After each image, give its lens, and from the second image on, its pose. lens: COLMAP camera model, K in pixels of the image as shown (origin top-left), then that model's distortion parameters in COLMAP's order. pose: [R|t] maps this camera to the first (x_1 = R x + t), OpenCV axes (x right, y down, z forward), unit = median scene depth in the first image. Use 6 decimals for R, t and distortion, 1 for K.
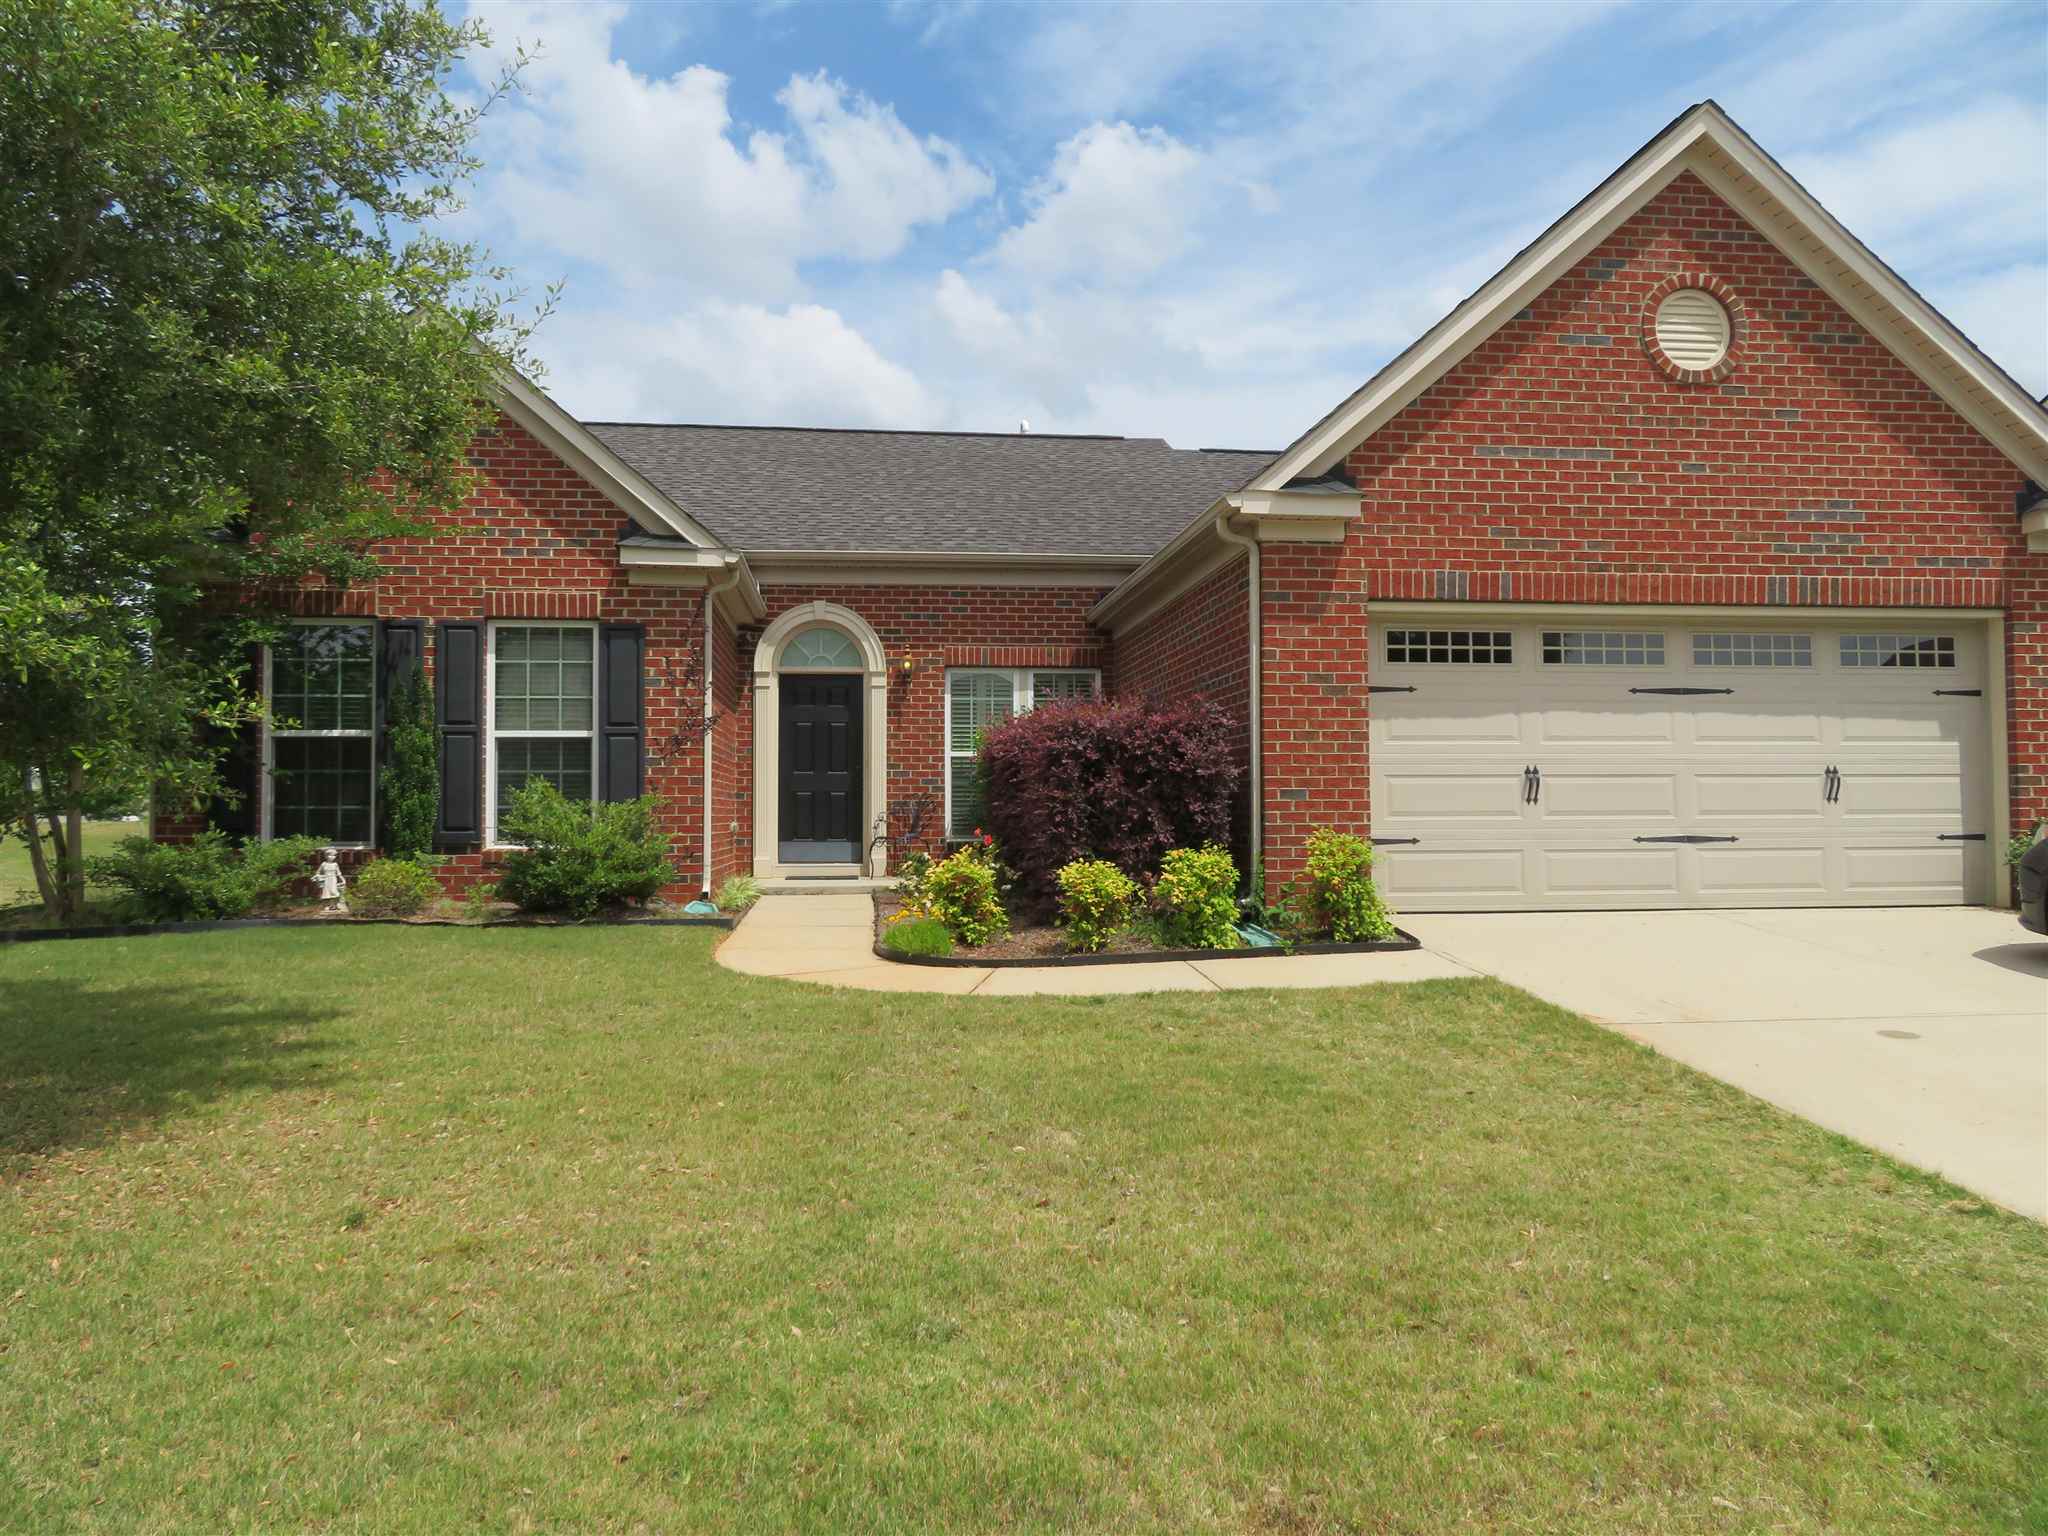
lens RADIAL K [[1466.2, 0, 1022.1], [0, 1466.2, 766.2], [0, 0, 1]] dist [-0.002670, -0.001644]
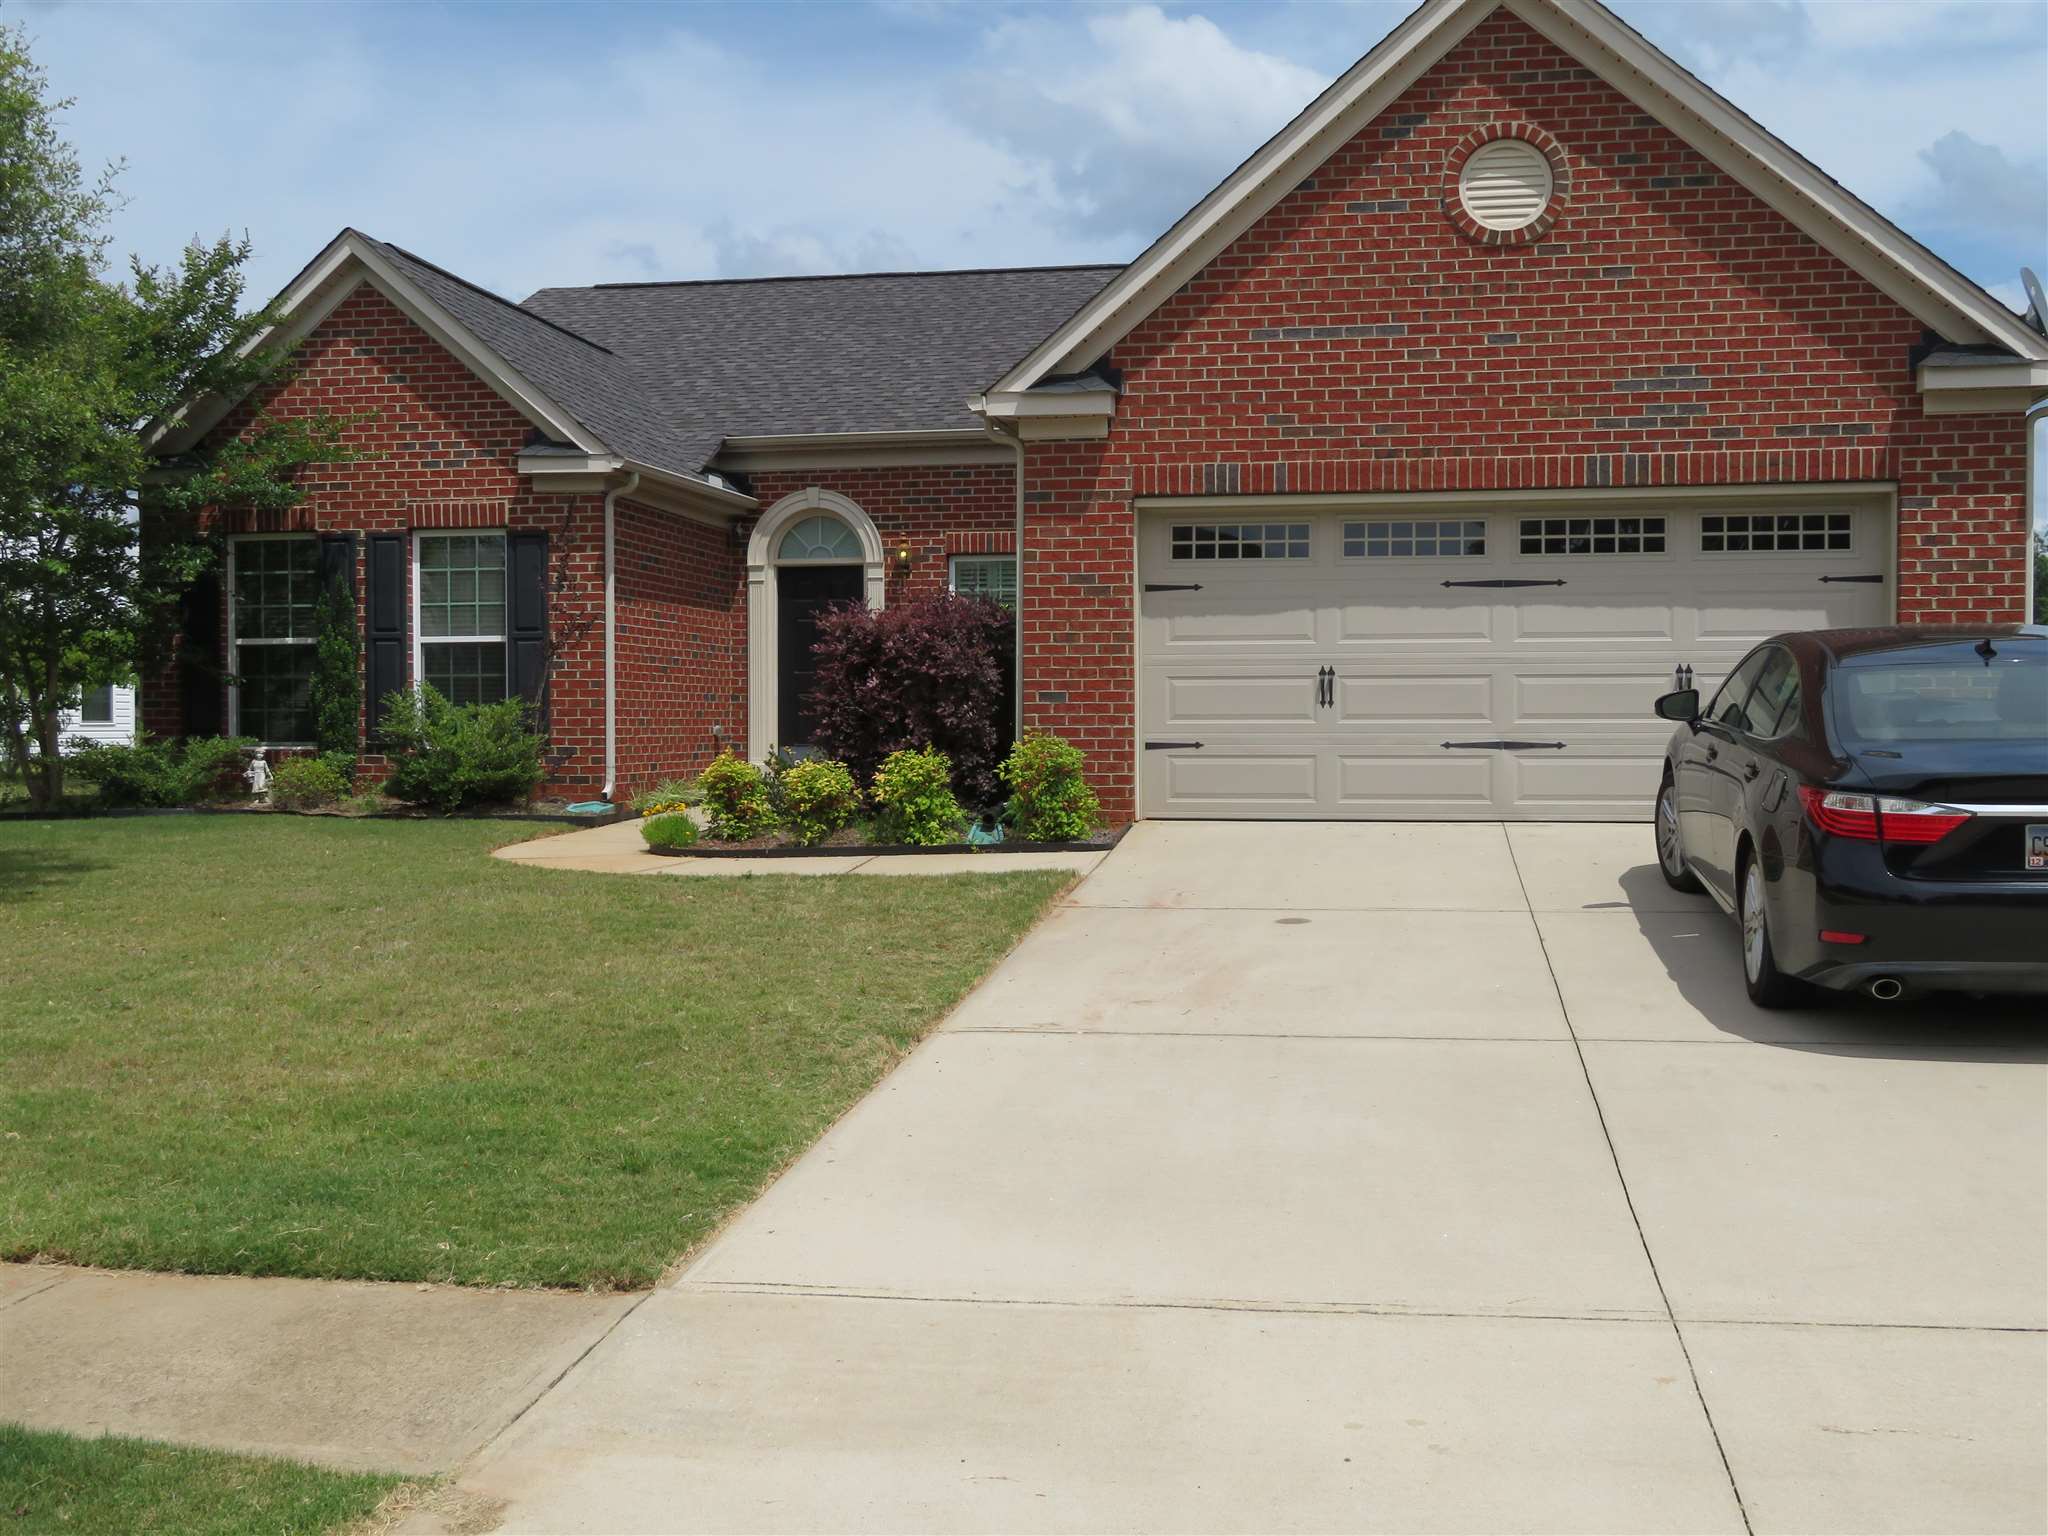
lens RADIAL K [[2092.1, 0, 1021.1], [0, 2092.1, 774.4], [0, 0, 1]] dist [-0.021727, 0.008430]
pose [[0.956095, 0.009481, -0.292903, 0.550059], [0.007748, 0.998309, 0.057603, -0.009781], [0.292954, -0.057344, 0.954405, -0.342416]]
